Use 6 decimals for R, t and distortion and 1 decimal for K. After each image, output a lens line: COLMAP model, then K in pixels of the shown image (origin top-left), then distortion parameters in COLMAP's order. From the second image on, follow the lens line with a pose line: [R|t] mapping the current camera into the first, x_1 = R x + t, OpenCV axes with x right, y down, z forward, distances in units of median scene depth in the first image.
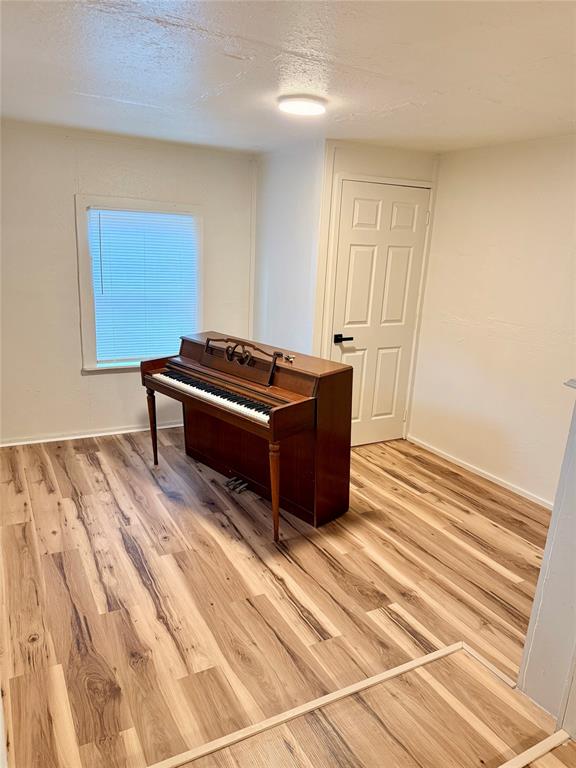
lens RADIAL K [[536.6, 0, 288.0], [0, 536.6, 384.0], [0, 0, 1]] dist [0.102799, -0.134992]
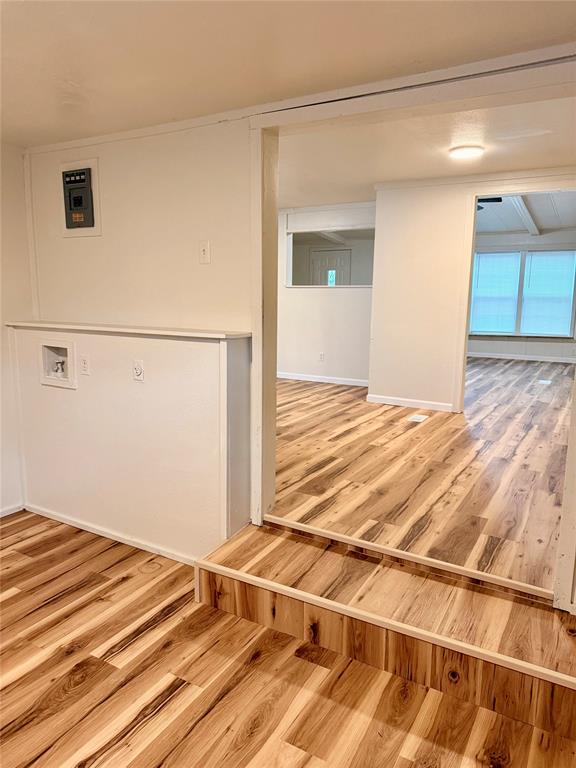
lens RADIAL K [[536.6, 0, 288.0], [0, 536.6, 384.0], [0, 0, 1]] dist [0.102799, -0.134992]
pose [[-0.512242, -0.197329, 0.835865, -0.721543], [0.171758, 0.930048, 0.324822, -0.269239], [-0.841491, 0.309954, -0.442517, 1.173726]]
